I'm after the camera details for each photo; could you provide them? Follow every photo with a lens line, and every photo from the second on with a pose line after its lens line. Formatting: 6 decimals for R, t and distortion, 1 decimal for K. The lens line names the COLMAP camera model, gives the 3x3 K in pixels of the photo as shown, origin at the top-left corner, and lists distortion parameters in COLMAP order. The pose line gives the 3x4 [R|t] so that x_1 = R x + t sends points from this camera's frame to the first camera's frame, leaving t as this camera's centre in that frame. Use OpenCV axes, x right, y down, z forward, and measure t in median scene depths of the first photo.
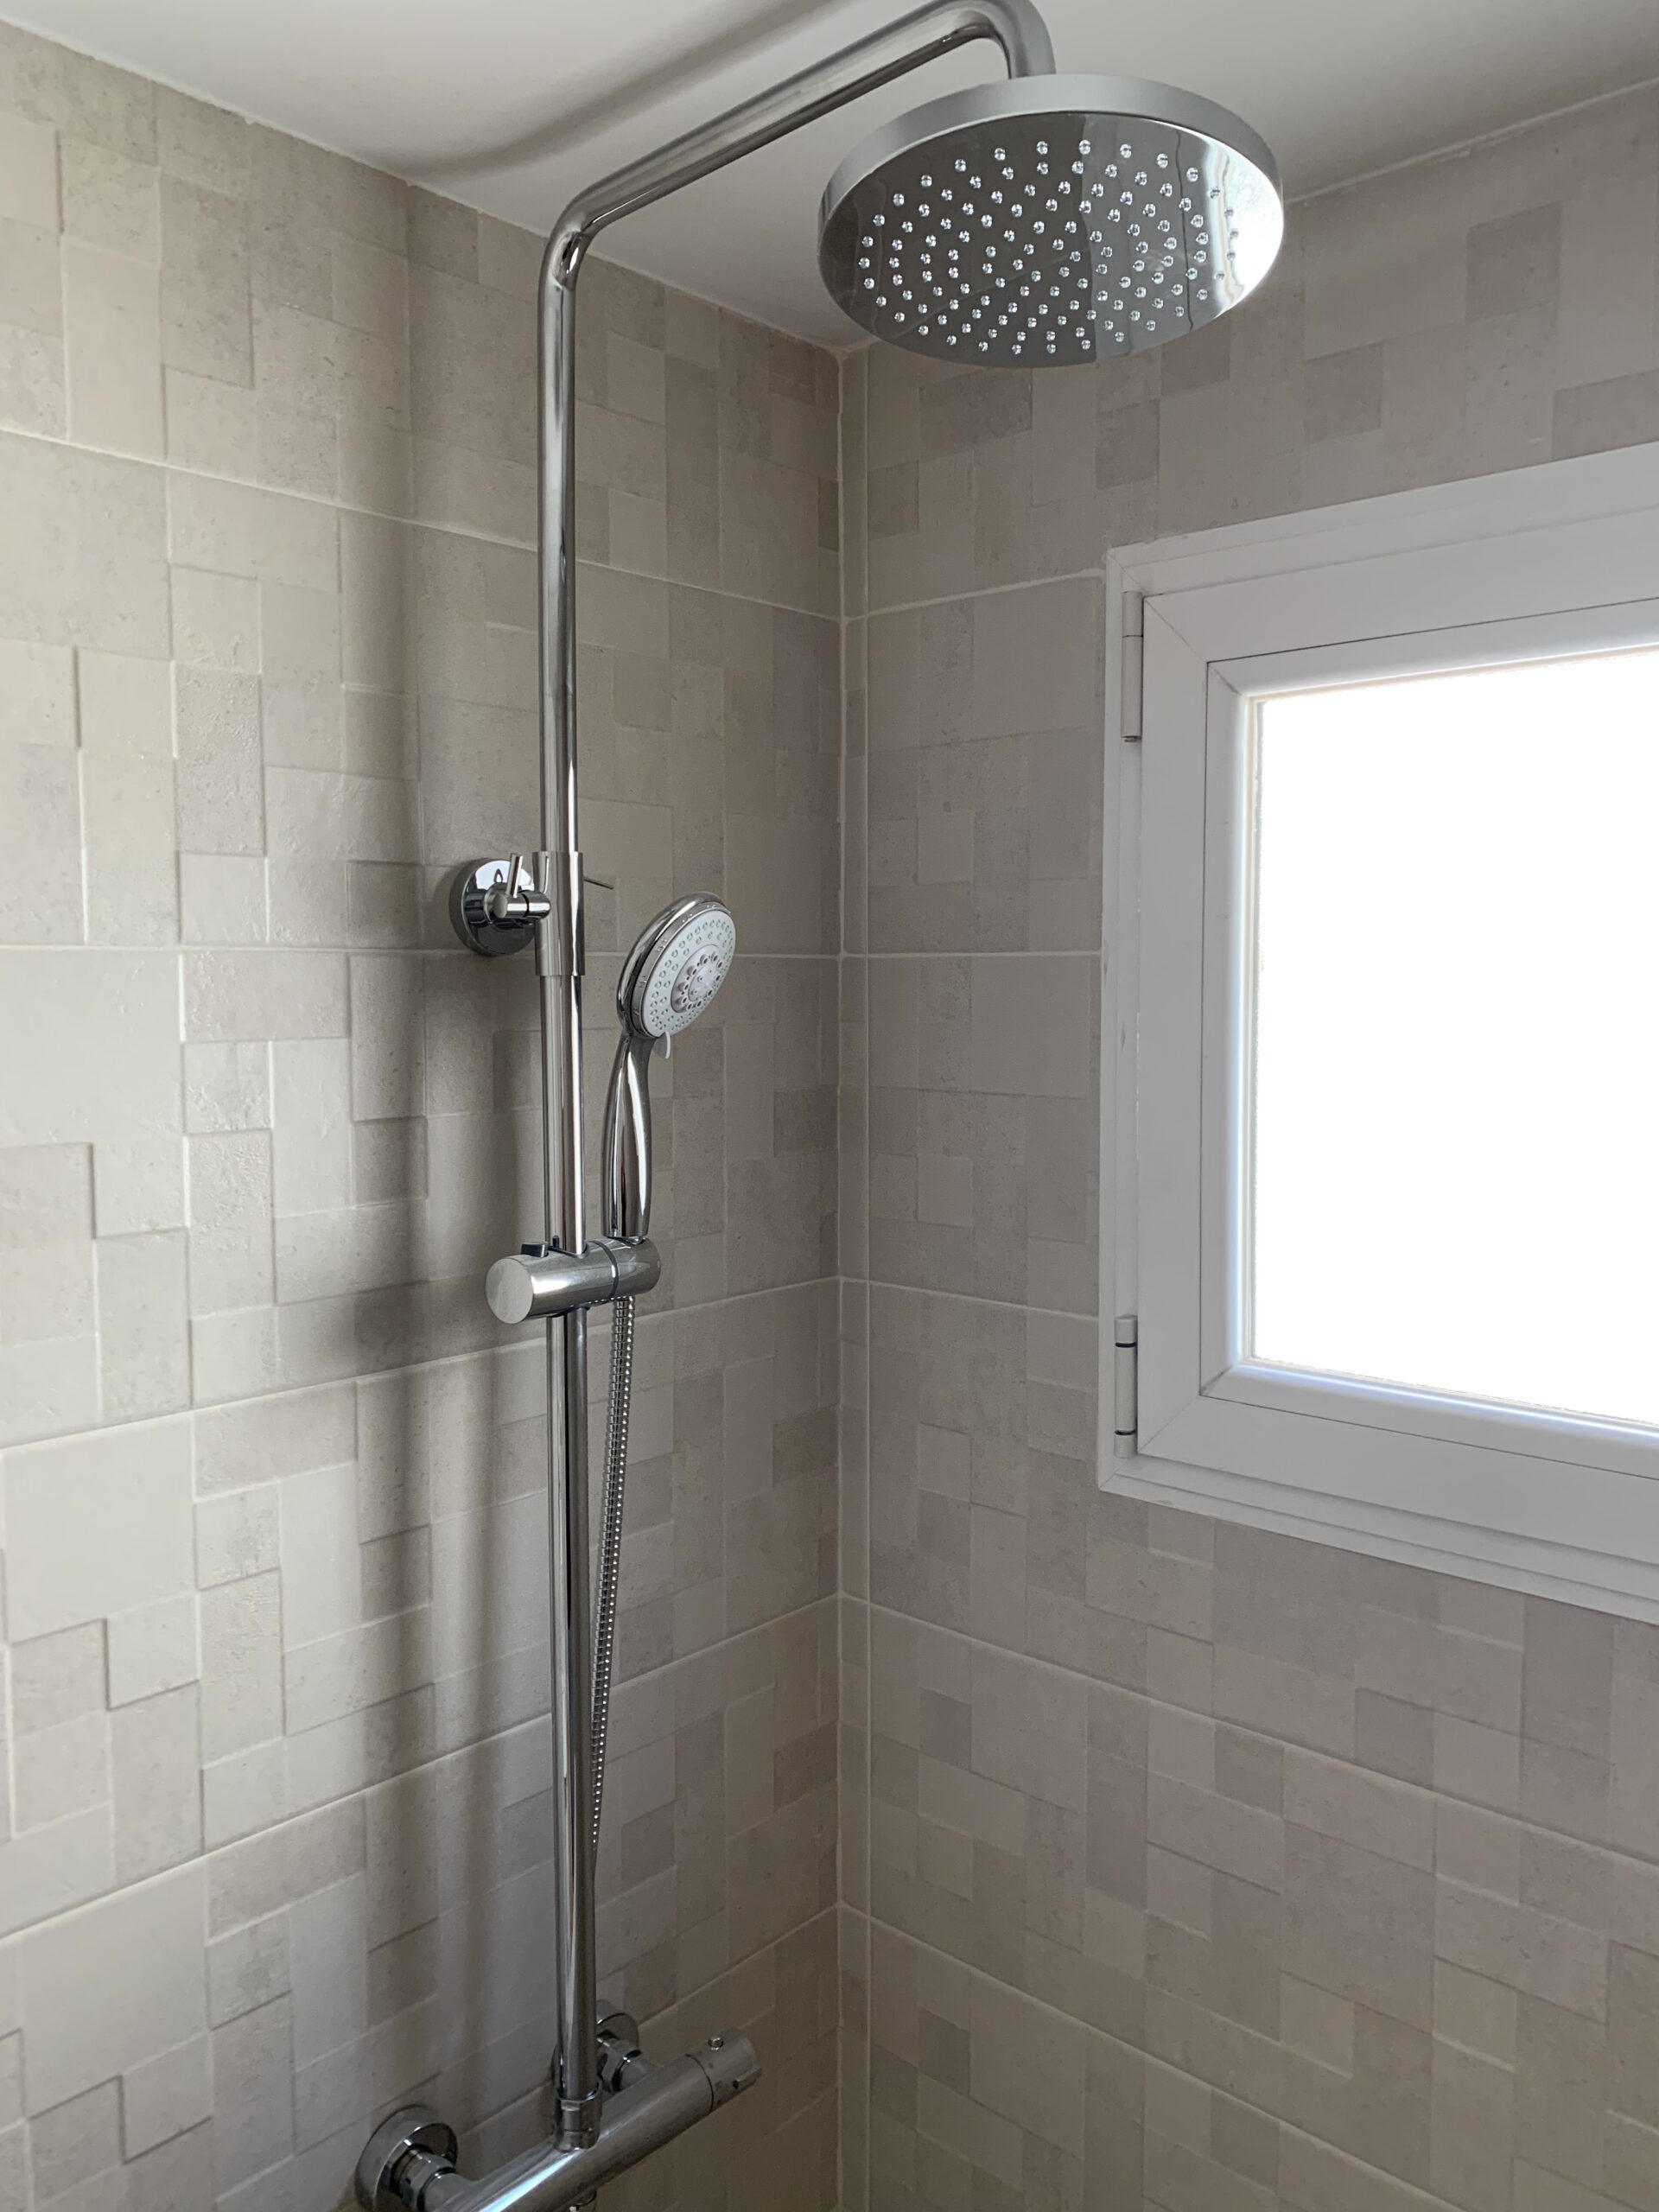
lens RADIAL K [[1723.4, 0, 829.5], [0, 1723.4, 1106.0], [0, 0, 1]] dist [0.044417, -0.044896]
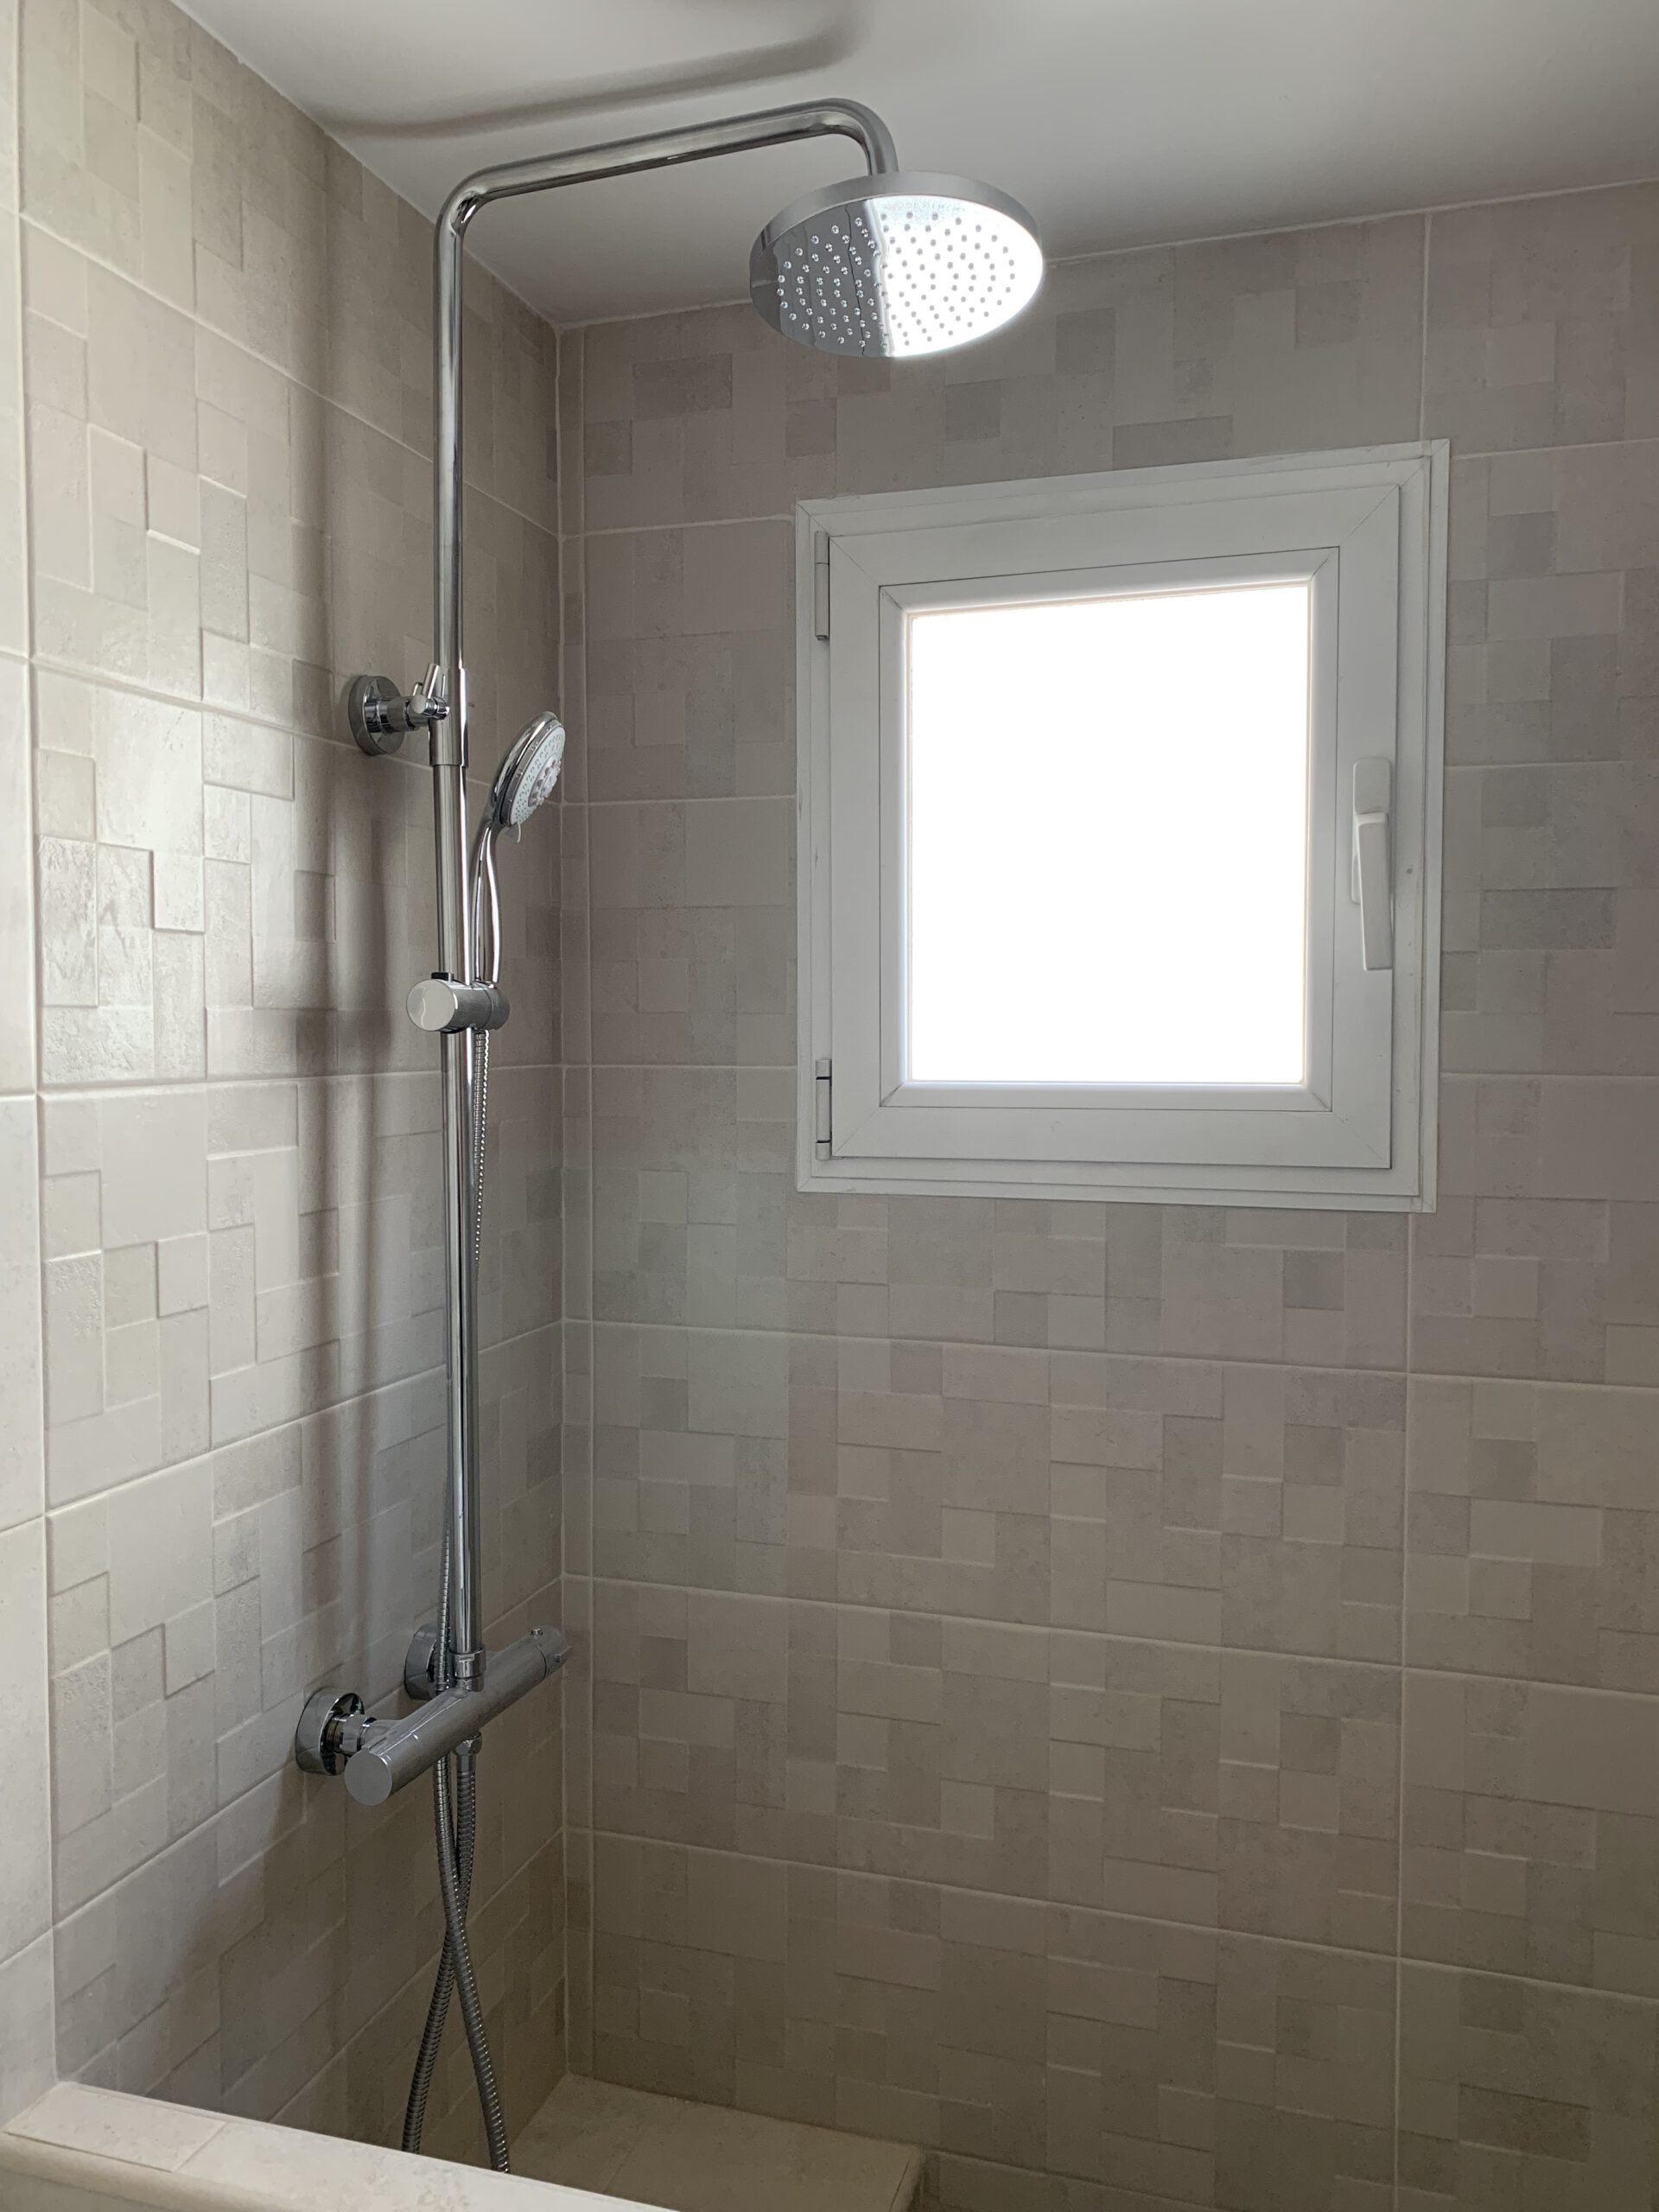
lens RADIAL K [[1736.8, 0, 829.5], [0, 1736.8, 1106.0], [0, 0, 1]] dist [0.058596, -0.049946]
pose [[0.909219, -0.015499, 0.416030, -0.437965], [0.028531, 0.999277, -0.025126, 0.214236], [-0.415340, 0.034715, 0.909004, -0.287201]]
